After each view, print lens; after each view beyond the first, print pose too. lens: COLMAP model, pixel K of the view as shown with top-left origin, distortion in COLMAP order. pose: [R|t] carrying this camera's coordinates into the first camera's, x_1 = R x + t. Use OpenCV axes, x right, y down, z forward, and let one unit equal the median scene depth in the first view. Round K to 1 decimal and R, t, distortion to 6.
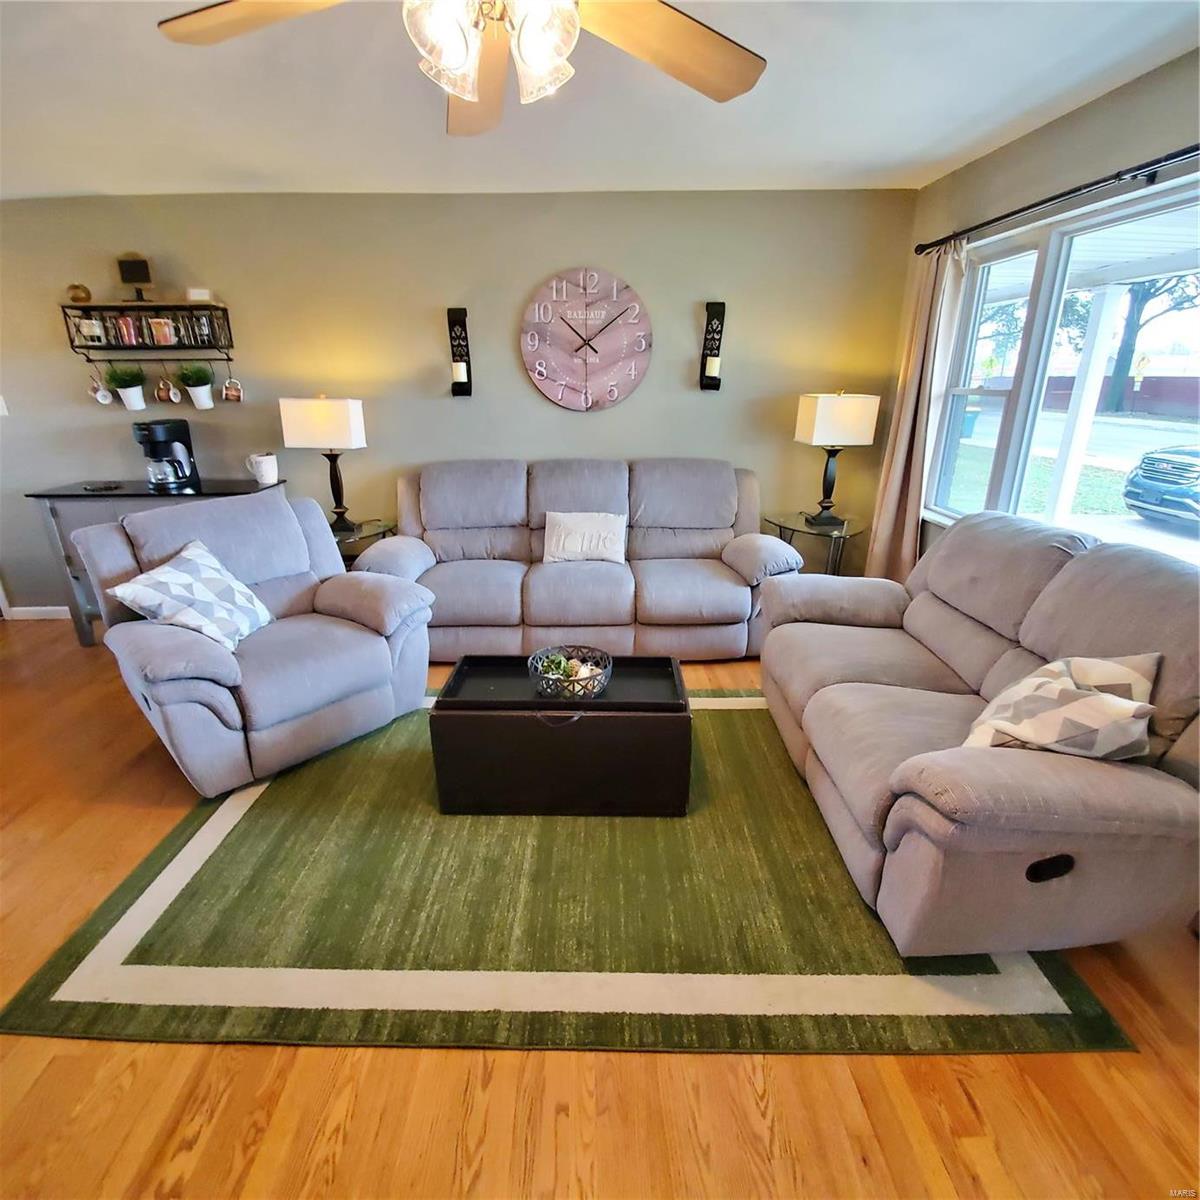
lens RADIAL K [[631.4, 0, 597.6], [0, 631.4, 610.5], [0, 0, 1]] dist [0.016632, -0.019732]
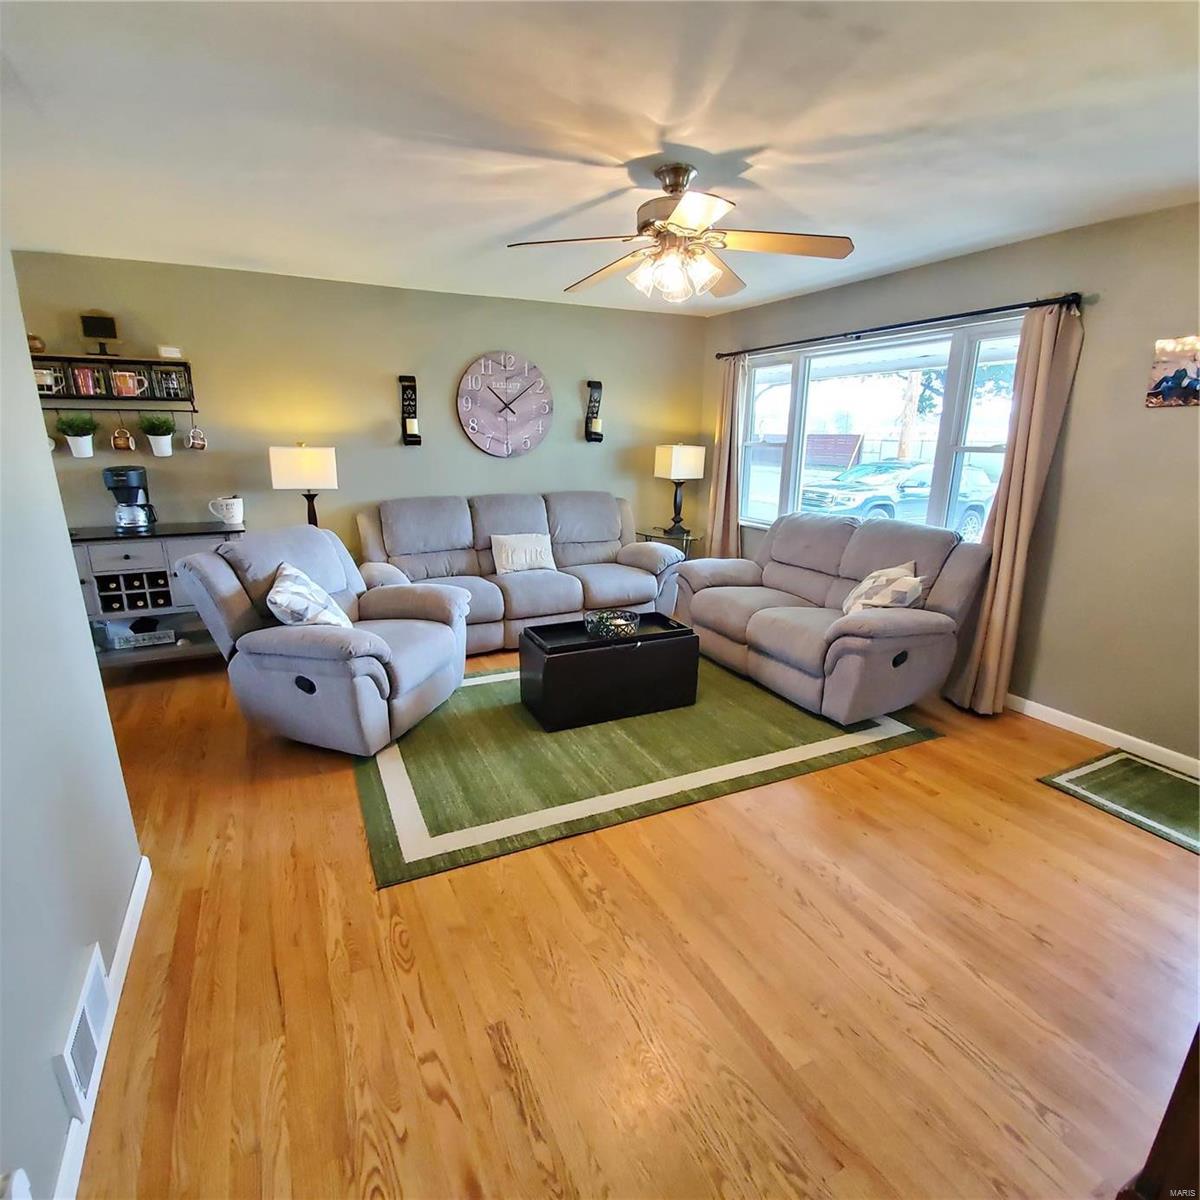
lens RADIAL K [[631.4, 0, 597.6], [0, 631.4, 610.5], [0, 0, 1]] dist [0.016632, -0.019732]
pose [[0.901968, -0.104644, 0.418931, -0.455249], [0.136697, 0.989490, -0.047150, 0.085126], [-0.409594, 0.099794, 0.906793, -0.227739]]
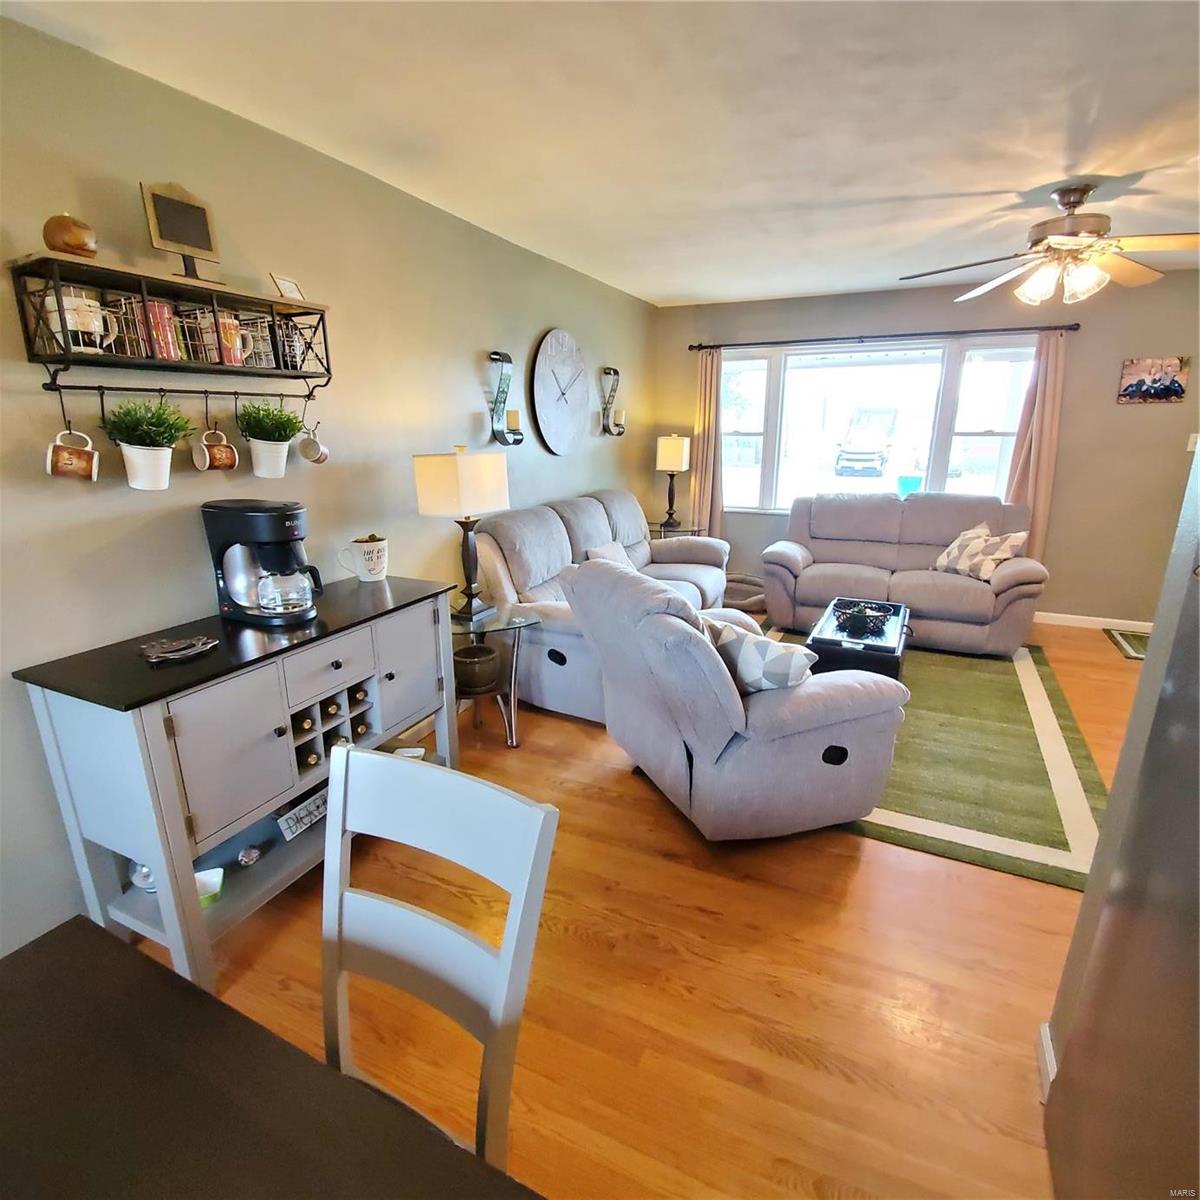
lens RADIAL K [[631.4, 0, 597.6], [0, 631.4, 610.5], [0, 0, 1]] dist [0.016632, -0.019732]
pose [[0.442556, -0.250946, 0.860912, -1.058822], [0.310318, 0.943587, 0.115525, -0.185516], [-0.841336, 0.216030, 0.495464, 0.507304]]
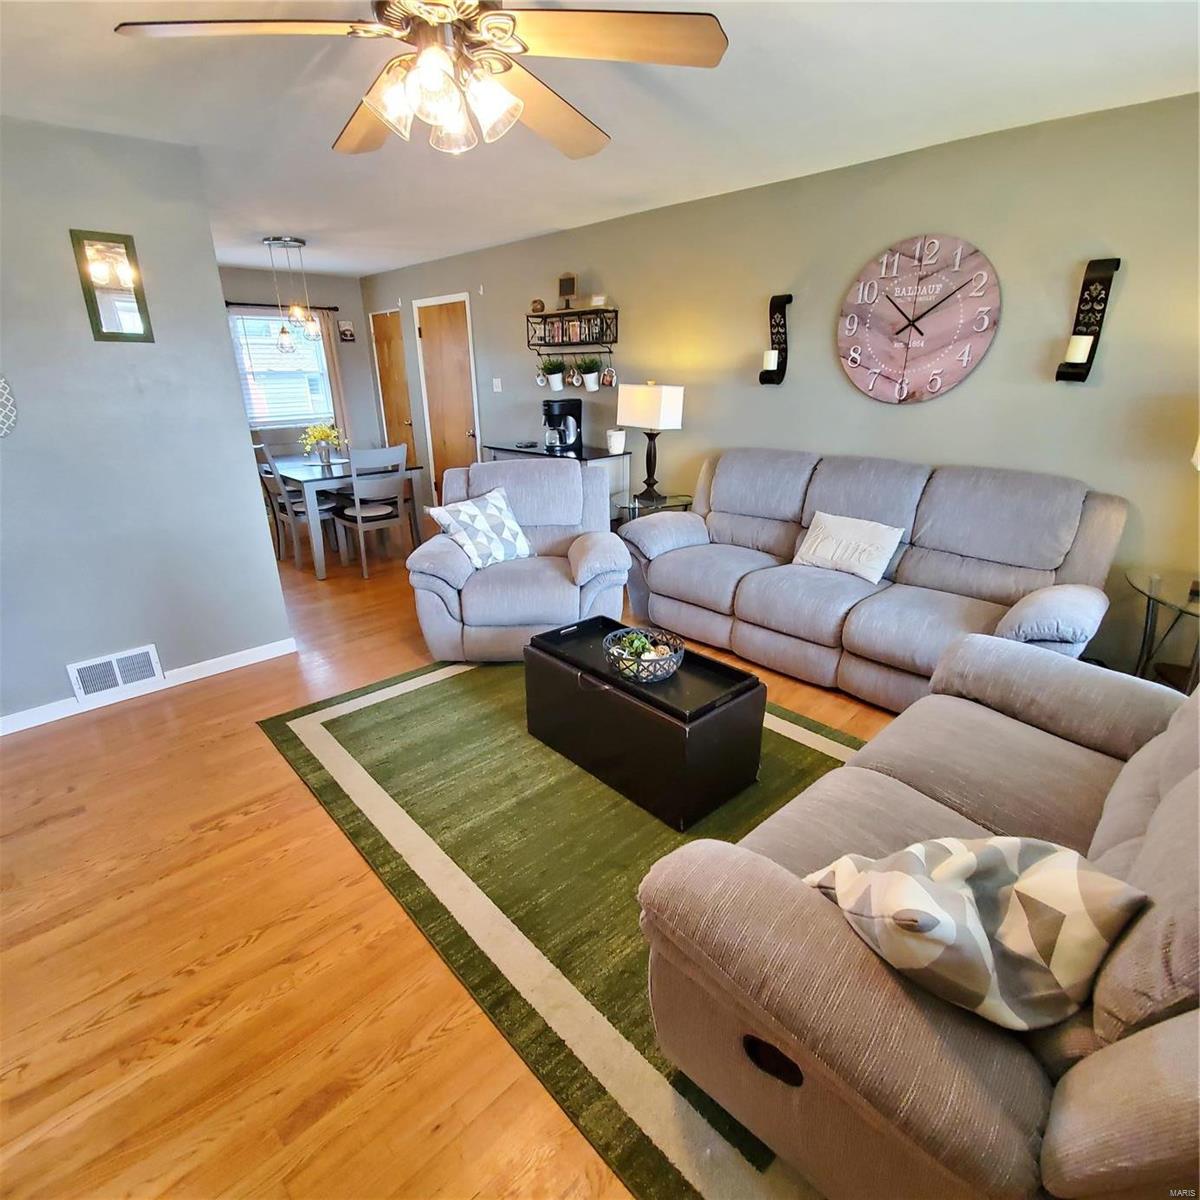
lens RADIAL K [[634.6, 0, 598.0], [0, 634.6, 611.2], [0, 0, 1]] dist [0.005304, -0.012290]
pose [[0.685618, 0.257765, -0.680797, 0.388323], [-0.244079, 0.962475, 0.118606, -0.048603], [0.685823, 0.084850, 0.722805, 0.125585]]
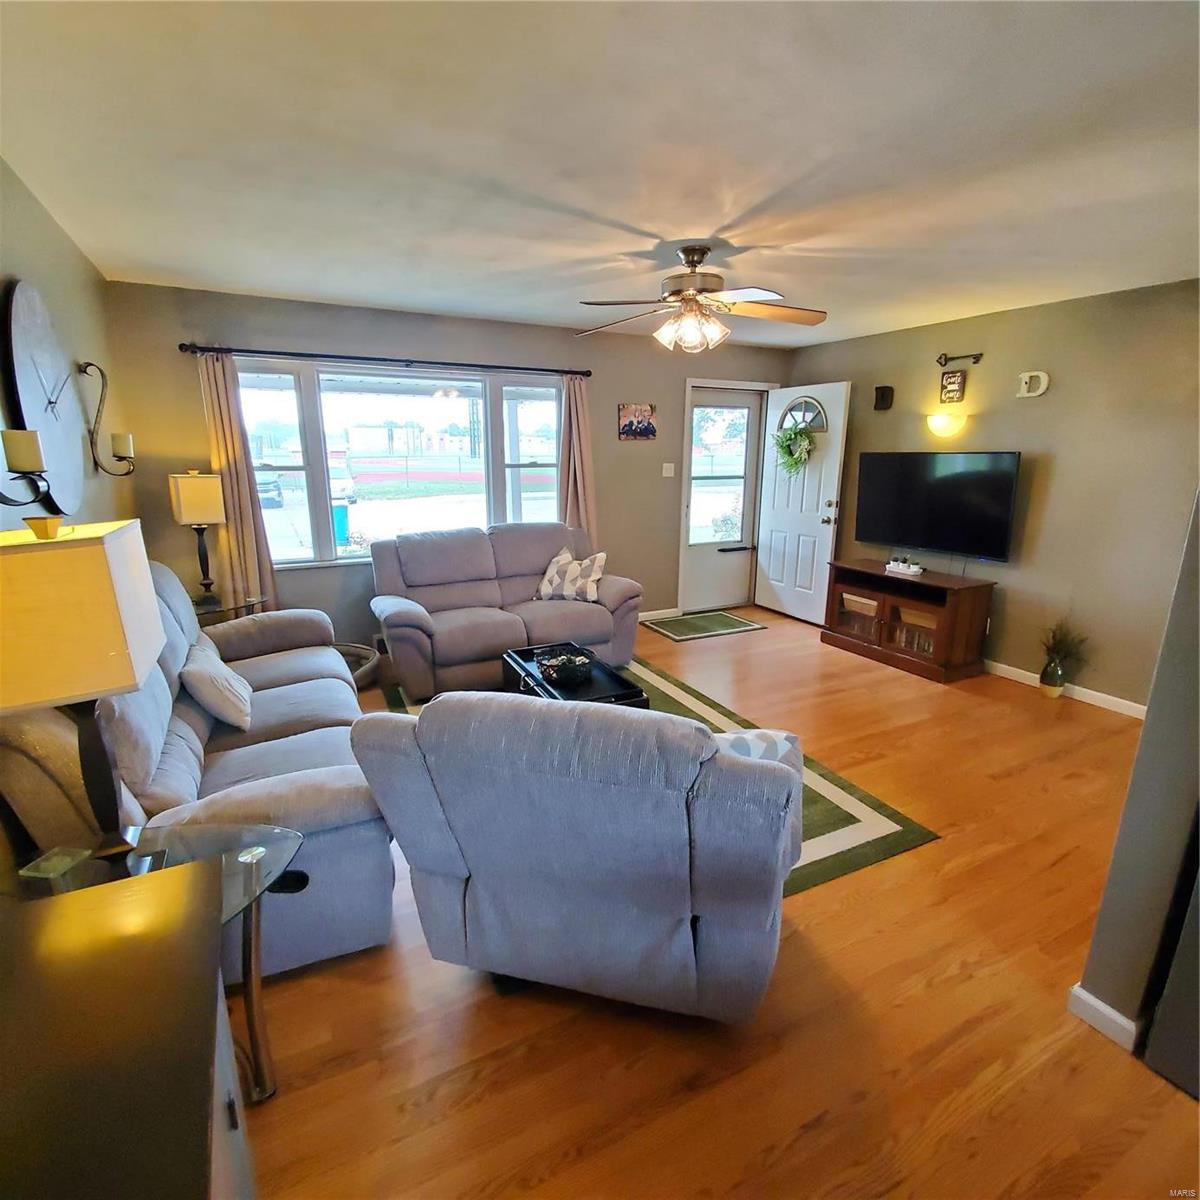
lens RADIAL K [[631.4, 0, 597.6], [0, 631.4, 610.5], [0, 0, 1]] dist [0.016632, -0.019732]
pose [[-0.442930, -0.214357, 0.870554, -0.819925], [0.308934, 0.875040, 0.372645, -0.327404], [-0.841649, 0.434000, -0.321360, 0.872545]]
